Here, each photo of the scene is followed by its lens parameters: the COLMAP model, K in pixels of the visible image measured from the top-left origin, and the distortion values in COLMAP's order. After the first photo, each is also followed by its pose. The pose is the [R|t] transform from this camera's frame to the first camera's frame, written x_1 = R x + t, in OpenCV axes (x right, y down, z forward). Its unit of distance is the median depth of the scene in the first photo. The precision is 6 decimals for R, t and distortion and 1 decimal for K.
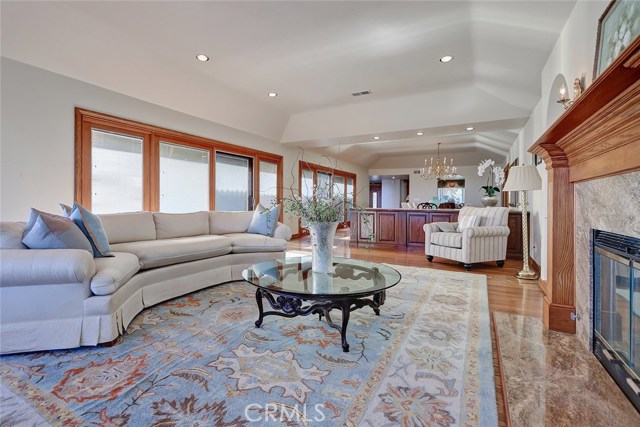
lens RADIAL K [[303.4, 0, 305.6], [0, 303.4, 204.3], [0, 0, 1]] dist [-0.001540, -0.000246]
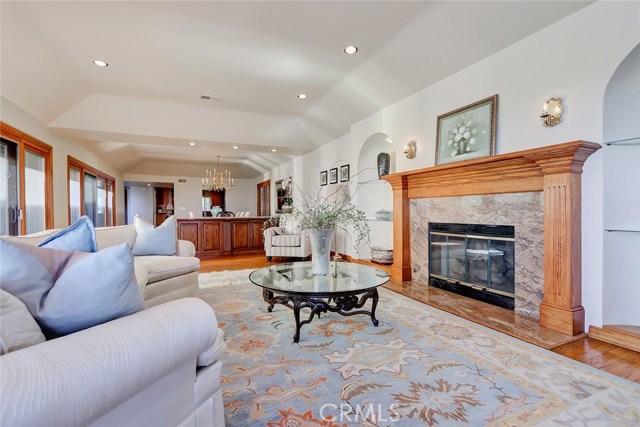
lens RADIAL K [[297.2, 0, 320.0], [0, 297.2, 213.5], [0, 0, 1]] dist [0.001134, 0.000054]
pose [[0.585582, -0.021985, 0.810315, -0.405651], [0.021045, 0.999708, 0.011914, -0.005303], [-0.810340, 0.010076, 0.585873, 0.178454]]
